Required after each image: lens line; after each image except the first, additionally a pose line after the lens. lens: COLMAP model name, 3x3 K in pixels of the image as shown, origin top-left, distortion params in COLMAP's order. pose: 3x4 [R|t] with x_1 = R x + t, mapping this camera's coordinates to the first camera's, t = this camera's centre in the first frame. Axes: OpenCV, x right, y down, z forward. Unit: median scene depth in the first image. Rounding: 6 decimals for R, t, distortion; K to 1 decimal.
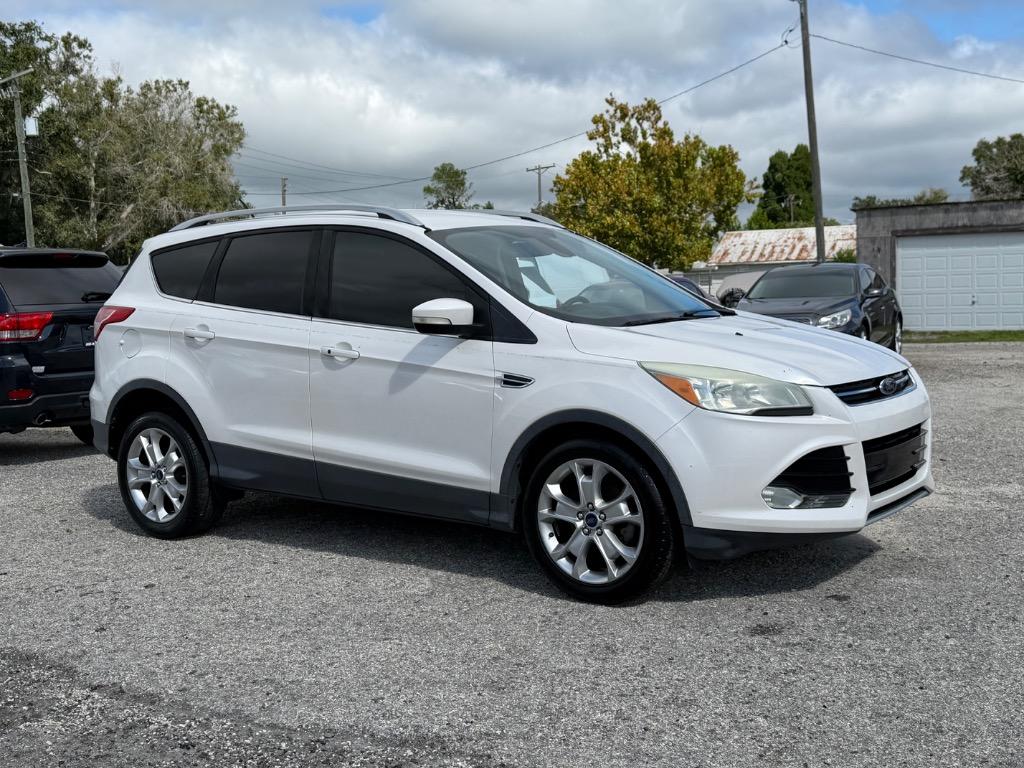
lens RADIAL K [[1084.3, 0, 570.1], [0, 1084.3, 398.8], [0, 0, 1]] dist [0.086588, -0.032692]
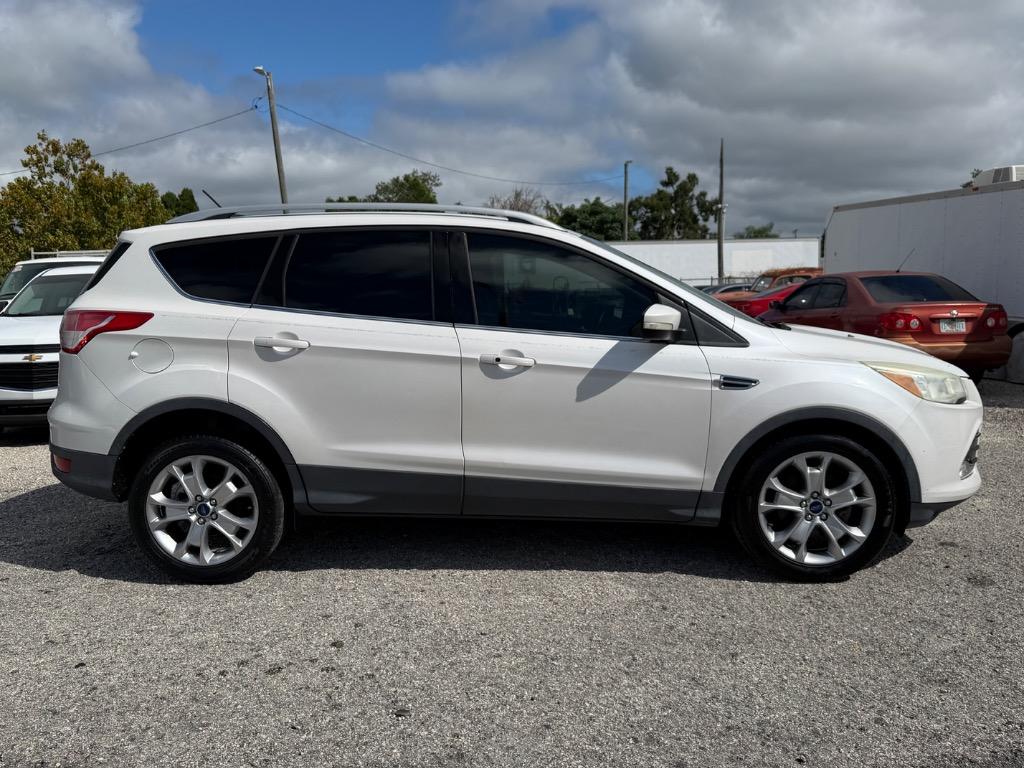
lens RADIAL K [[805.0, 0, 512.0], [0, 805.0, 384.0], [0, 0, 1]] dist [0.110523, -0.171505]
pose [[0.855332, -0.040717, 0.516477, -0.602705], [0.040330, 0.999115, 0.011977, -0.031502], [-0.516508, 0.010585, 0.856217, 0.410408]]
